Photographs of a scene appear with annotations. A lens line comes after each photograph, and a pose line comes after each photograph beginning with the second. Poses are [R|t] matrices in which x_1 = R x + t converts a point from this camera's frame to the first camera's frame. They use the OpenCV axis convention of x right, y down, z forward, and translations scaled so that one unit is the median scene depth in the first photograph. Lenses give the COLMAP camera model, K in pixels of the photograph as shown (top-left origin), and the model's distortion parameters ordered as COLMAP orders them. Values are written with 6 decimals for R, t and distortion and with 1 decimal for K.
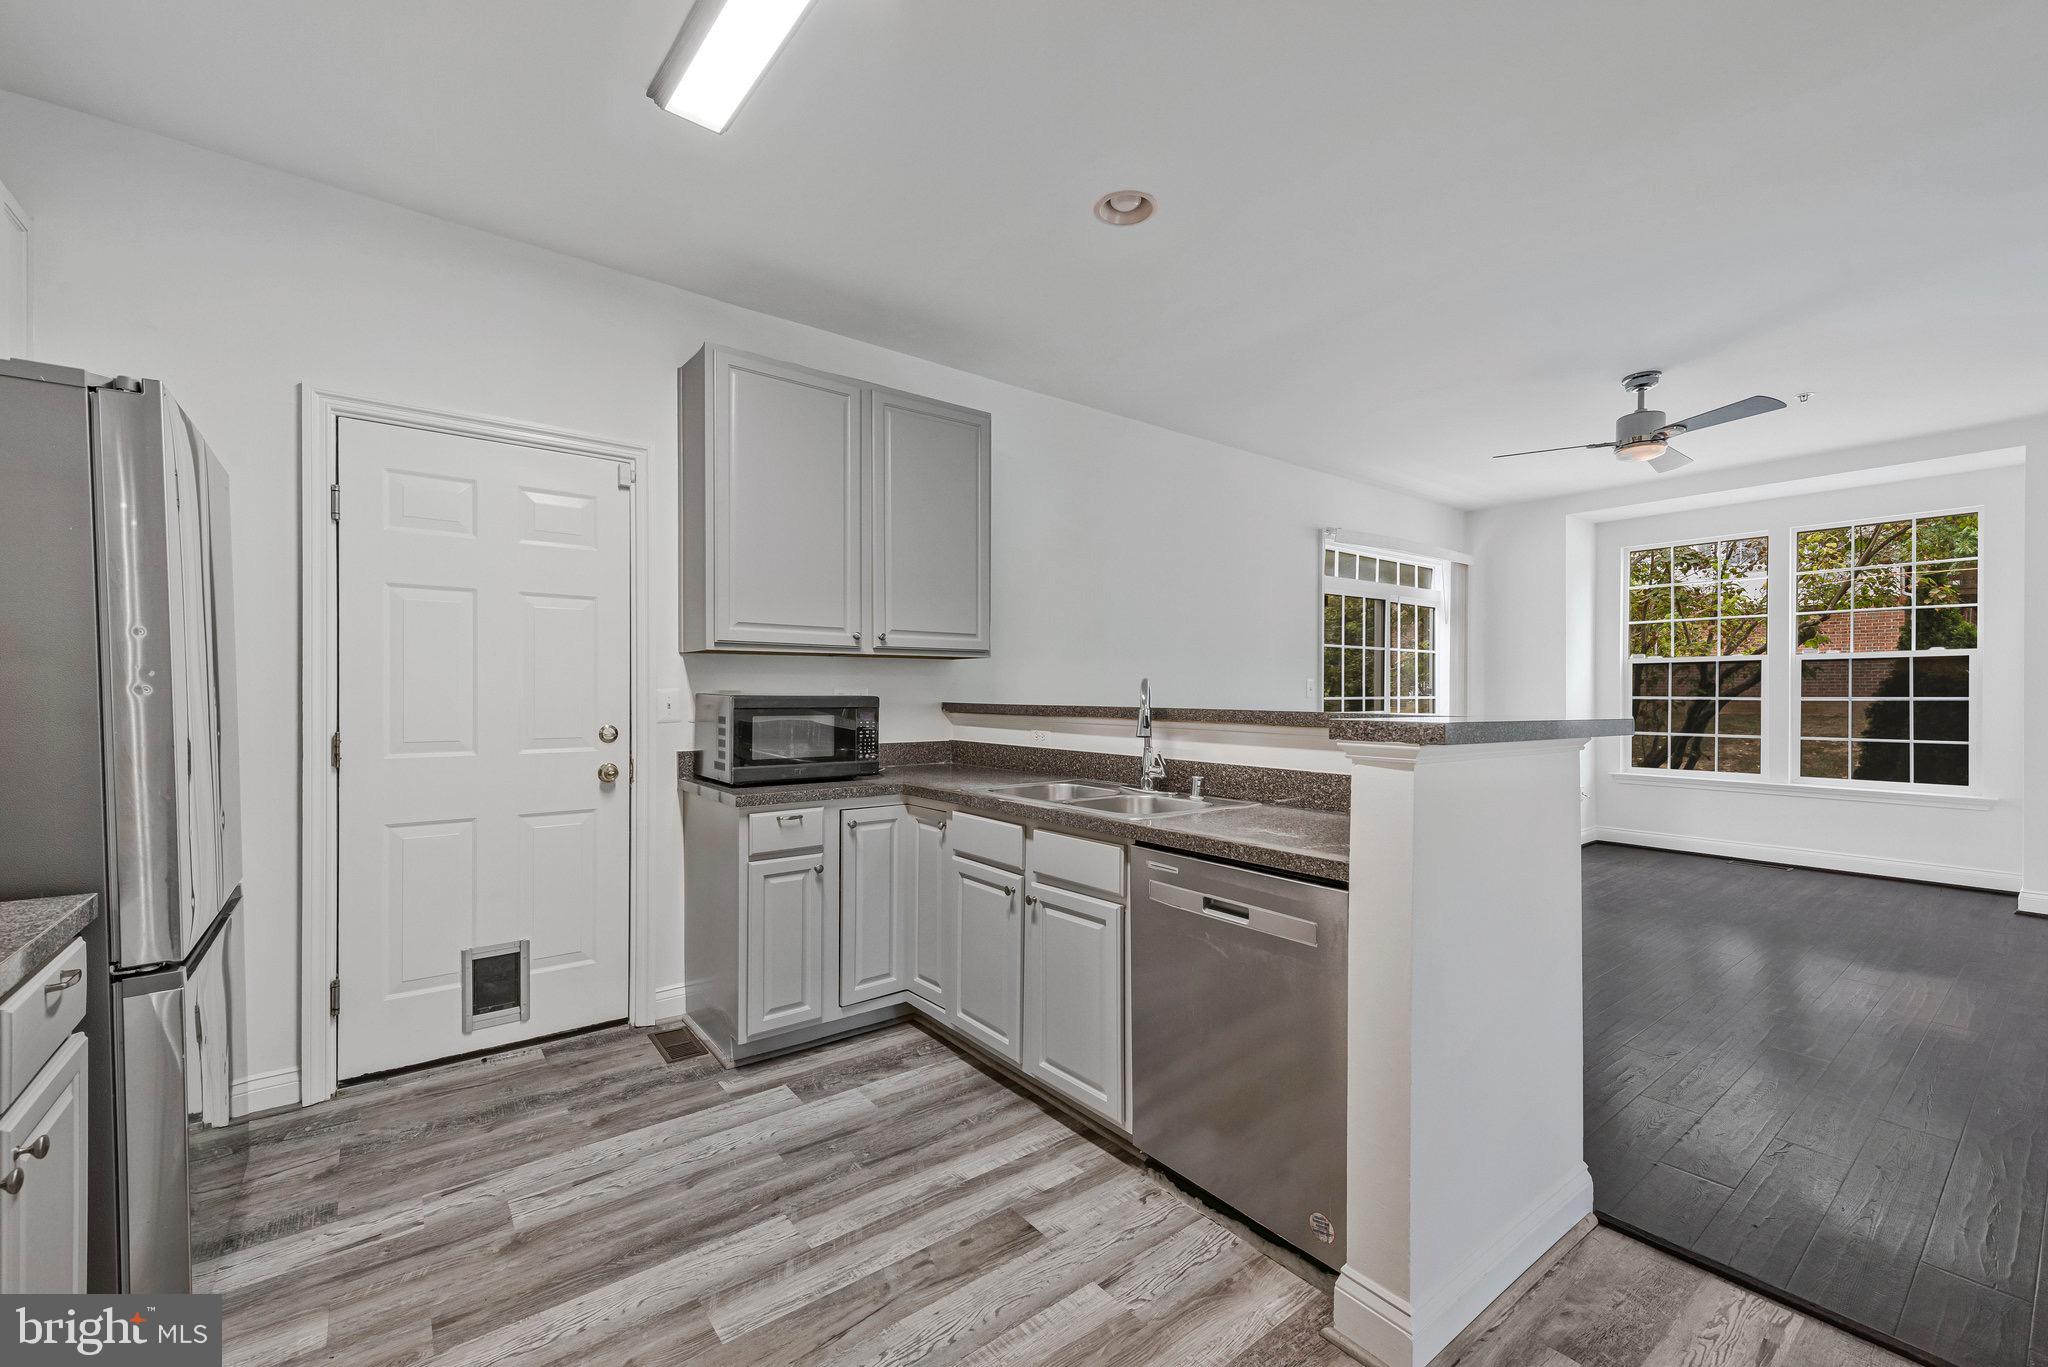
lens RADIAL K [[842.2, 0, 1023.3], [0, 842.2, 689.1], [0, 0, 1]] dist [0.013799, -0.000054]
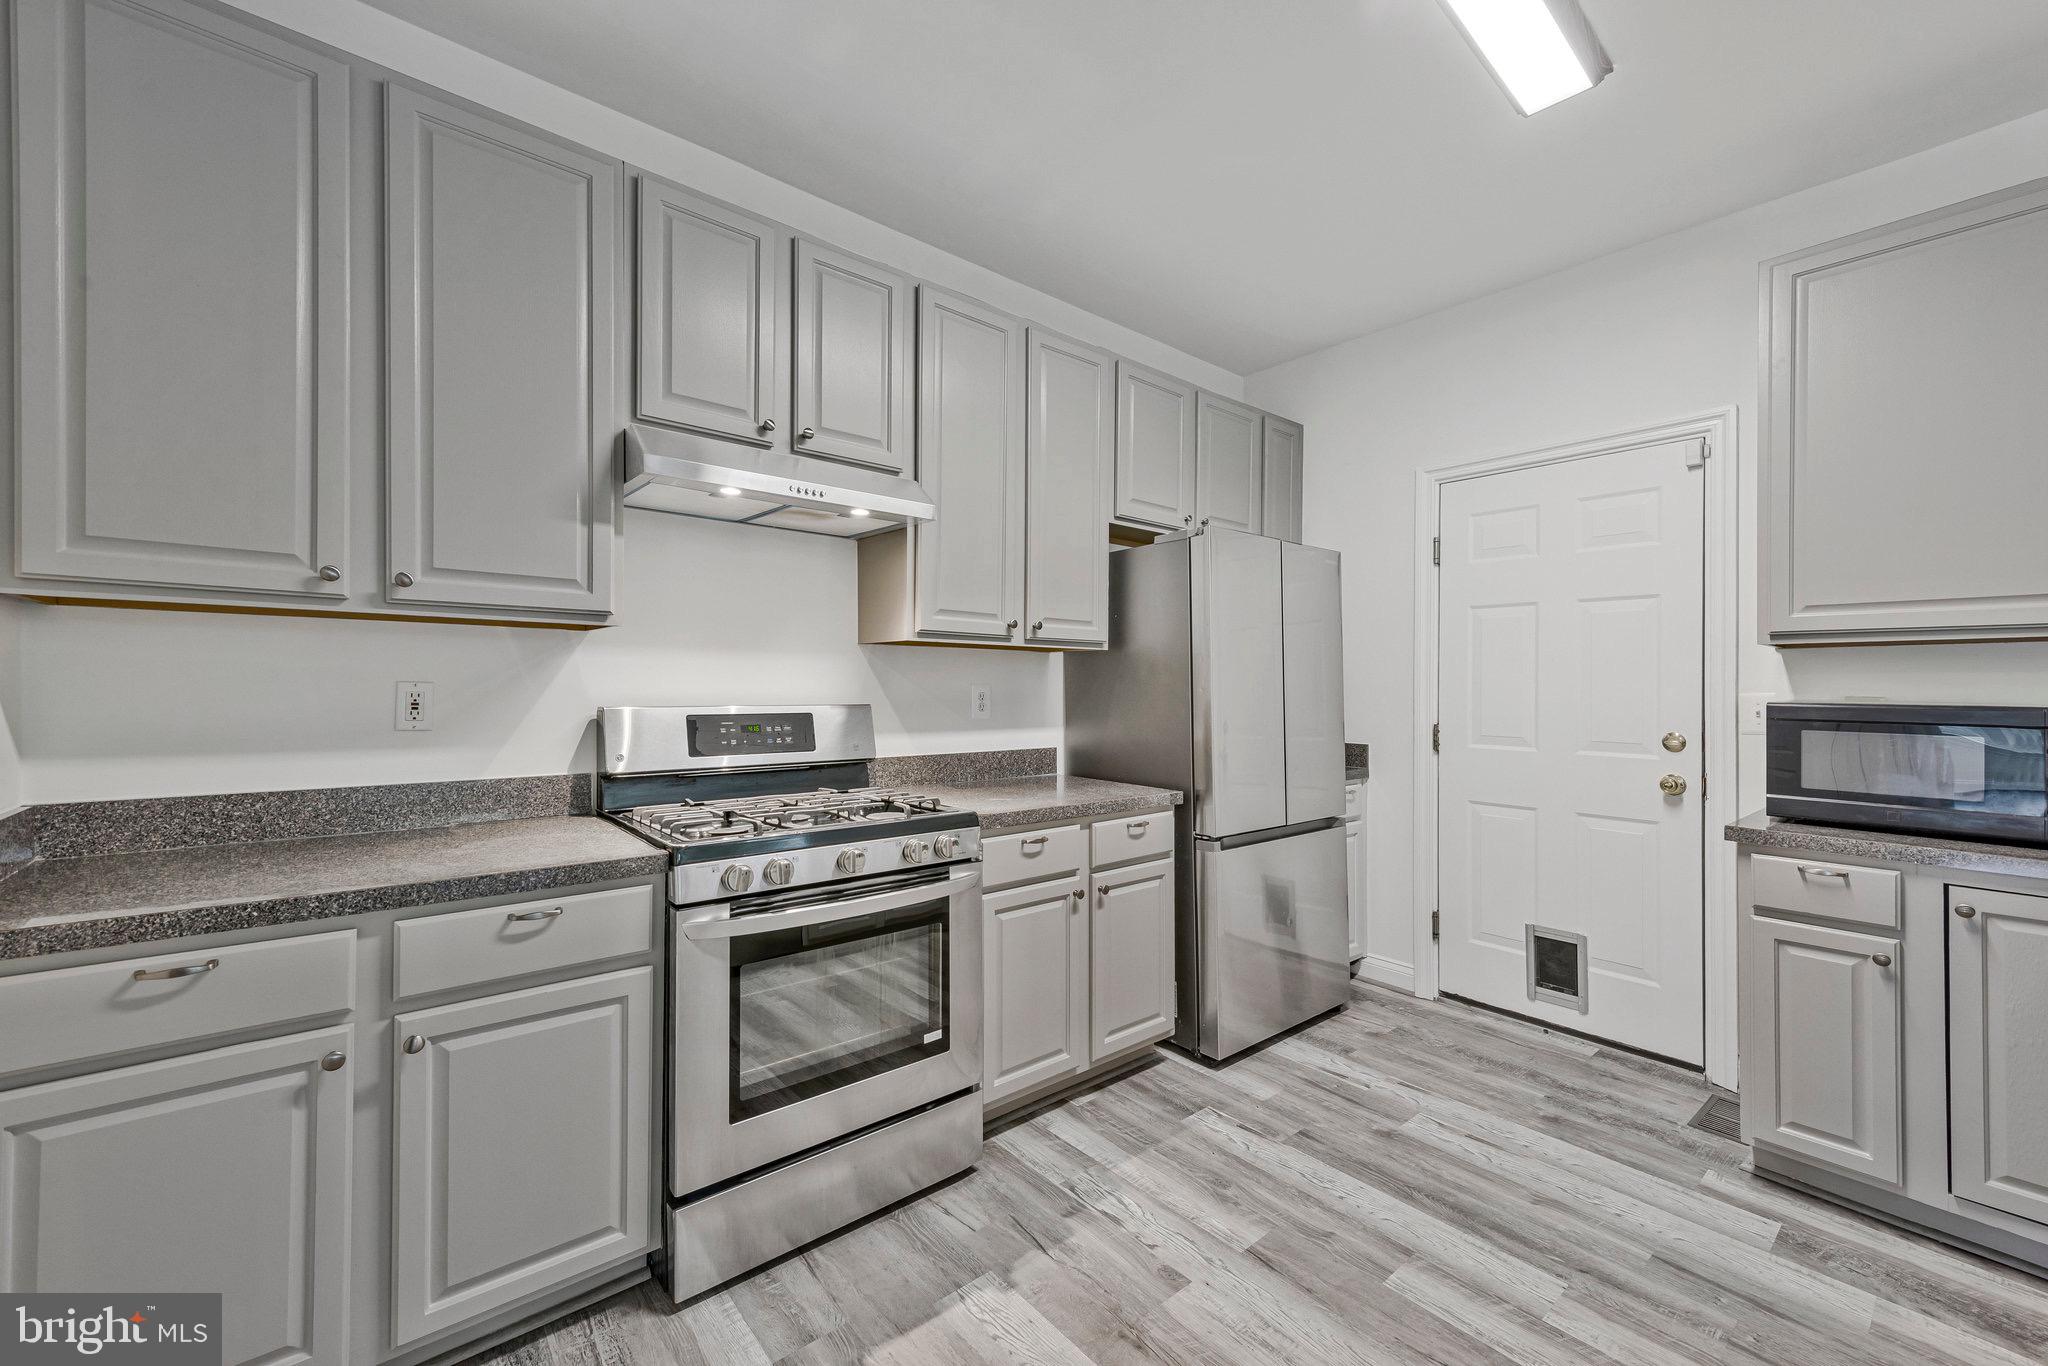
lens RADIAL K [[842.2, 0, 1027.6], [0, 842.2, 689.9], [0, 0, 1]] dist [0.013799, -0.000054]
pose [[0.028768, 0.003882, -0.999579, 0.503297], [-0.008494, 0.999957, 0.003639, -0.001680], [0.999550, 0.008386, 0.028799, 0.341652]]
